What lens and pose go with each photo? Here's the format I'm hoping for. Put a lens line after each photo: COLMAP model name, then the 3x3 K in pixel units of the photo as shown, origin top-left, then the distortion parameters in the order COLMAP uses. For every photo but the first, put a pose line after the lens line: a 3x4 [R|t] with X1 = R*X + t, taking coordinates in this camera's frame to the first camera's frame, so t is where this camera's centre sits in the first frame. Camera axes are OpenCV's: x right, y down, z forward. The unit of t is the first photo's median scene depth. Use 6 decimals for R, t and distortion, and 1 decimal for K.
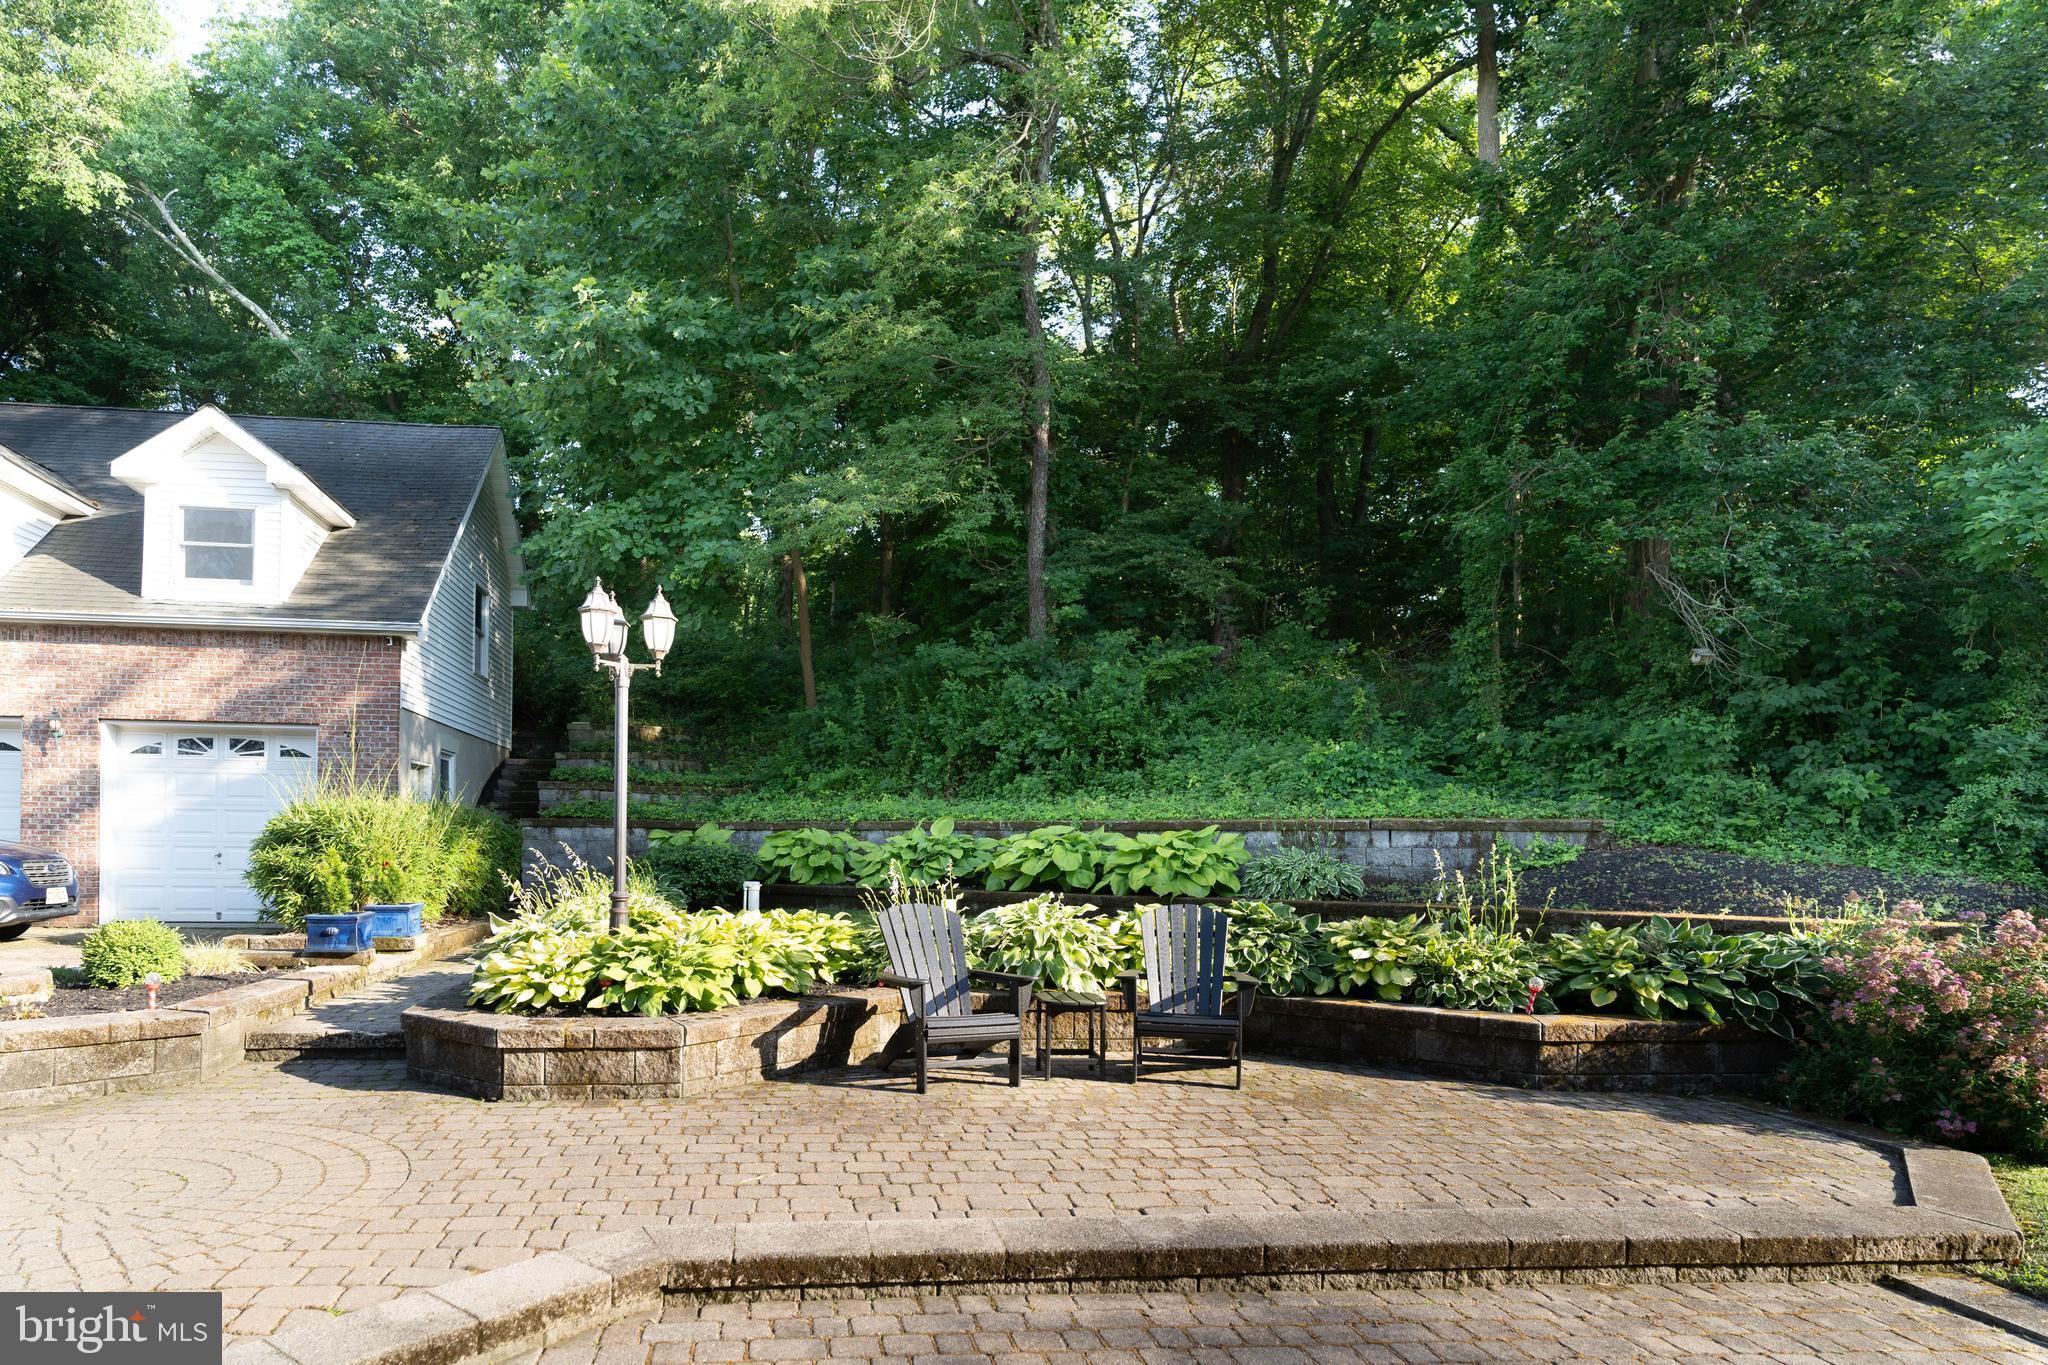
lens RADIAL K [[1232.3, 0, 1024.0], [0, 1232.3, 682.5], [0, 0, 1]] dist [0.001413, 0.000141]
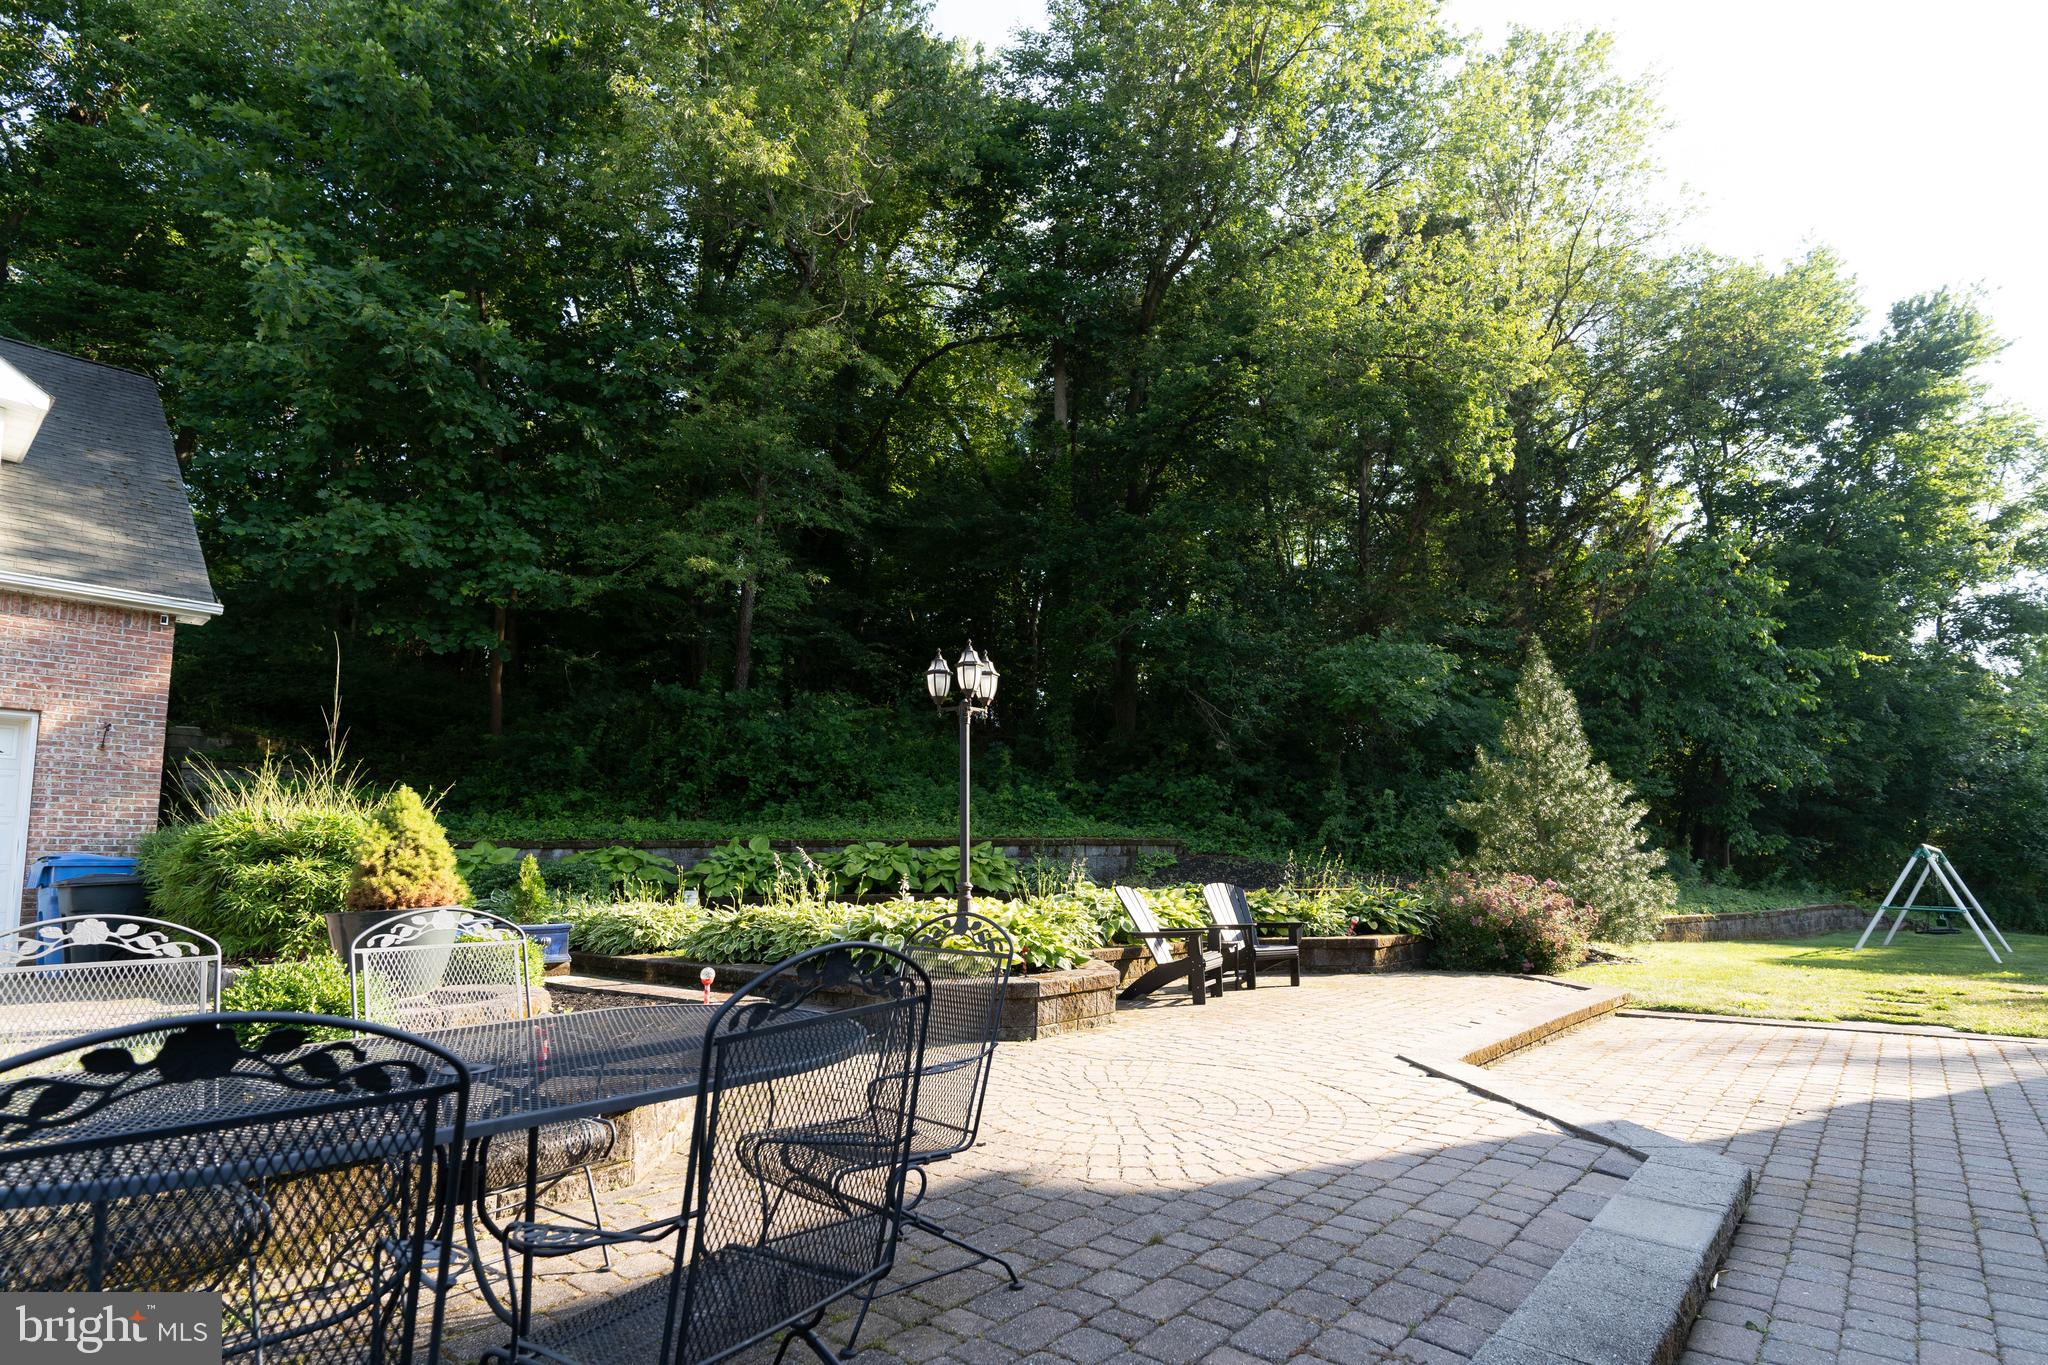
lens RADIAL K [[1005.9, 0, 1030.9], [0, 1005.9, 674.2], [0, 0, 1]] dist [0.002216, 0.000213]
pose [[0.739854, 0.114233, 0.662998, -0.661825], [-0.070372, 0.993214, -0.092598, 0.031351], [-0.669077, 0.021852, 0.742872, 0.116767]]
